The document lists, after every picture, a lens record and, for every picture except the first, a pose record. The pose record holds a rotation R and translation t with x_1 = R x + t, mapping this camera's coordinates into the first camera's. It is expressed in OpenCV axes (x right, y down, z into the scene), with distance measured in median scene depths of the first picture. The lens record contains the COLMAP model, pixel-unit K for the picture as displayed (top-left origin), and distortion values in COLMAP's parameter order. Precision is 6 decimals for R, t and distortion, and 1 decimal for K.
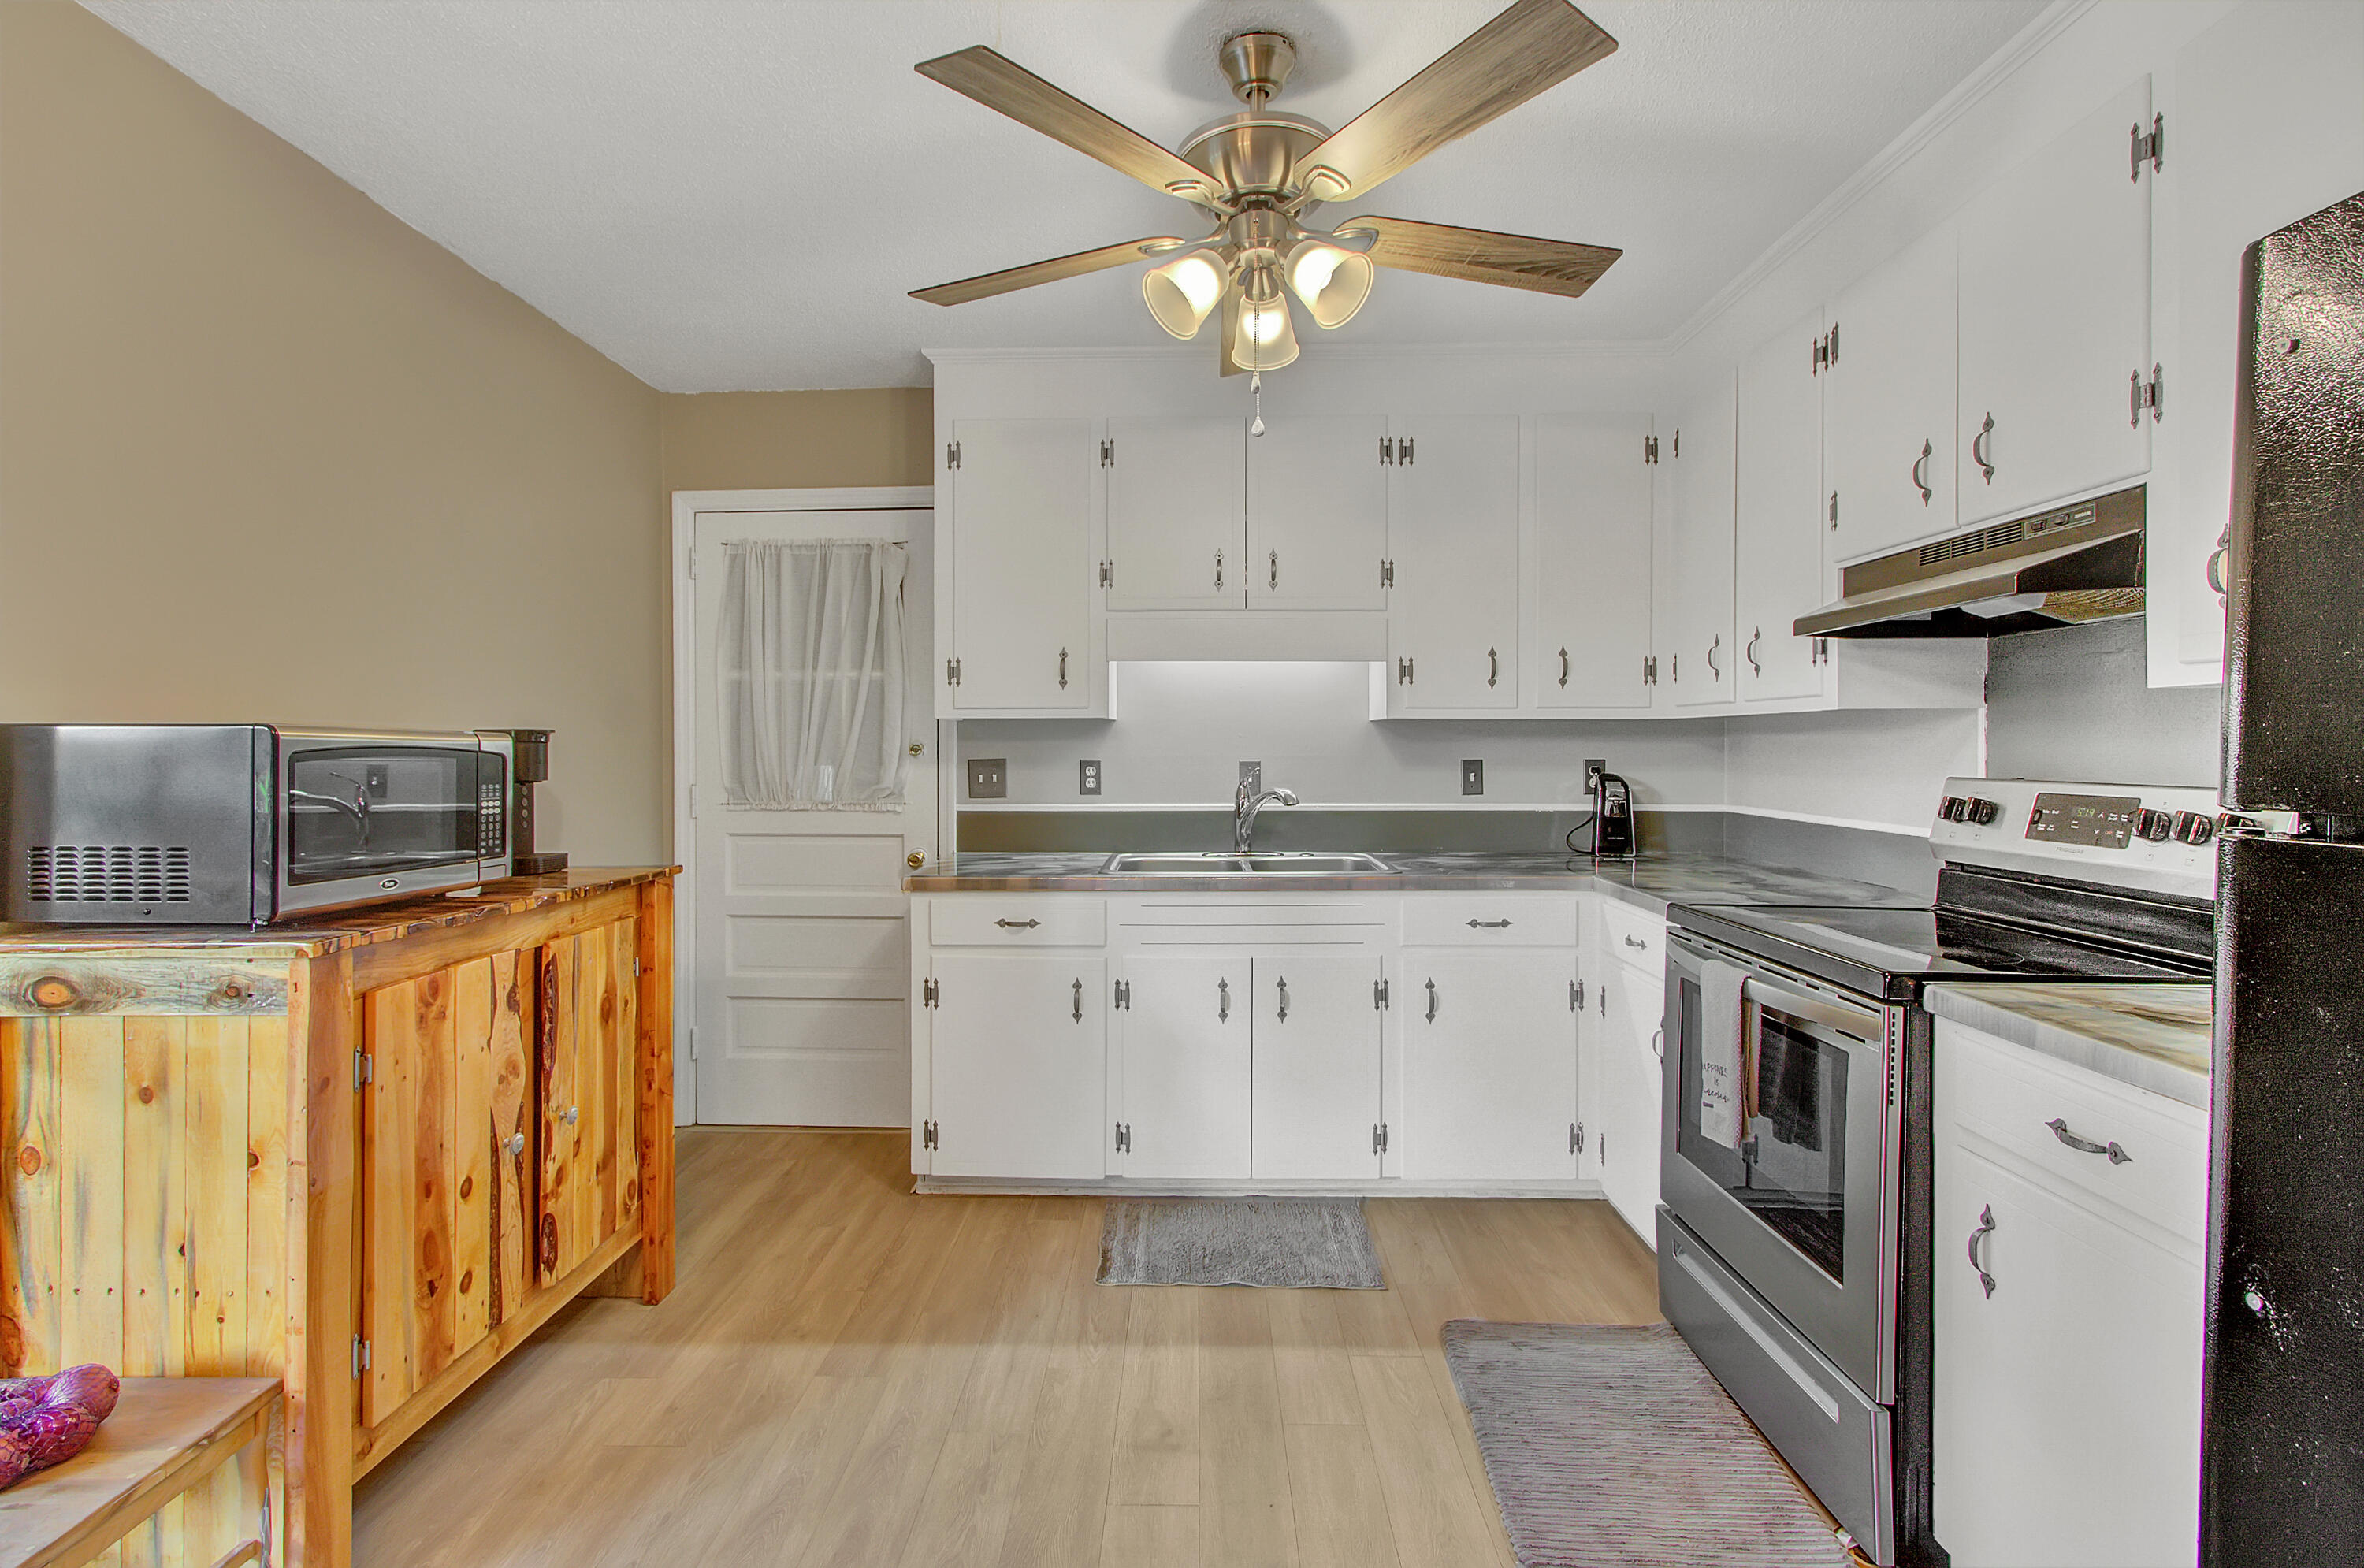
lens RADIAL K [[1089.9, 0, 1181.0], [0, 1089.9, 761.8], [0, 0, 1]] dist [-0.000144, 0.000715]
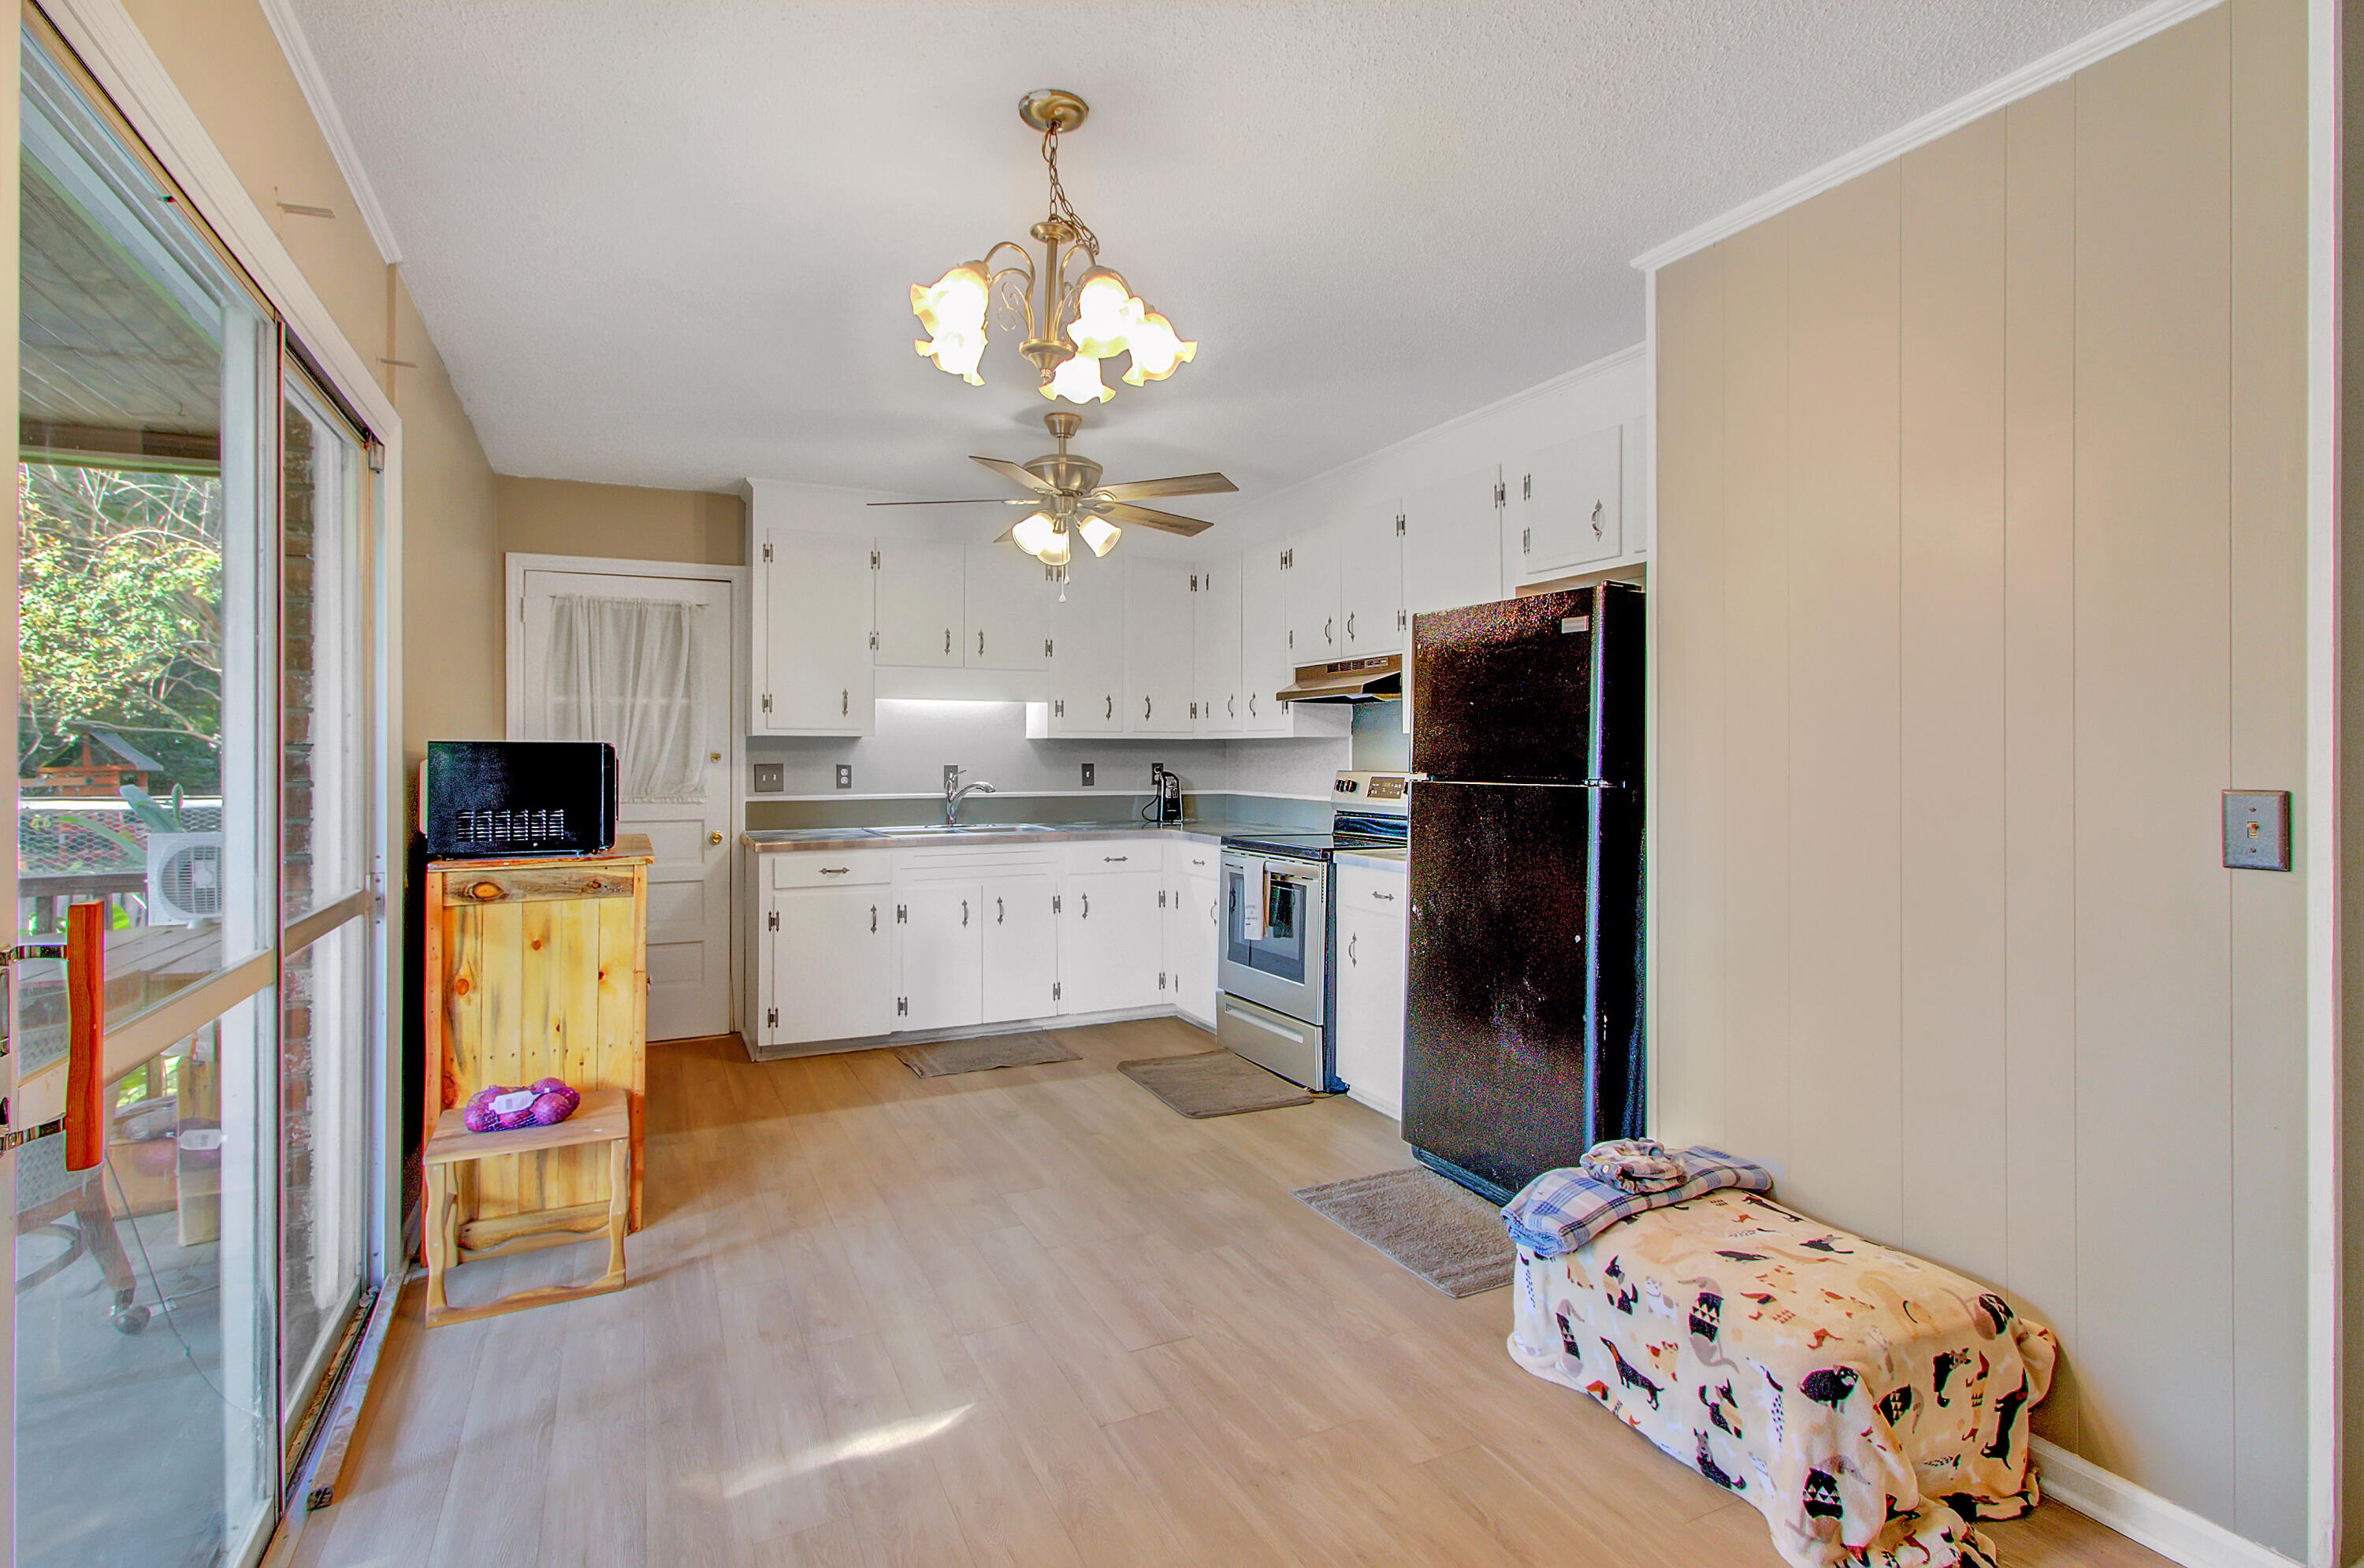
lens RADIAL K [[1089.9, 0, 1181.0], [0, 1089.9, 761.8], [0, 0, 1]] dist [-0.000144, 0.000715]
pose [[0.887253, -0.002049, 0.461279, -0.491516], [0.005459, 0.999967, -0.006057, 0.008651], [-0.461251, 0.007892, 0.887235, -0.667006]]
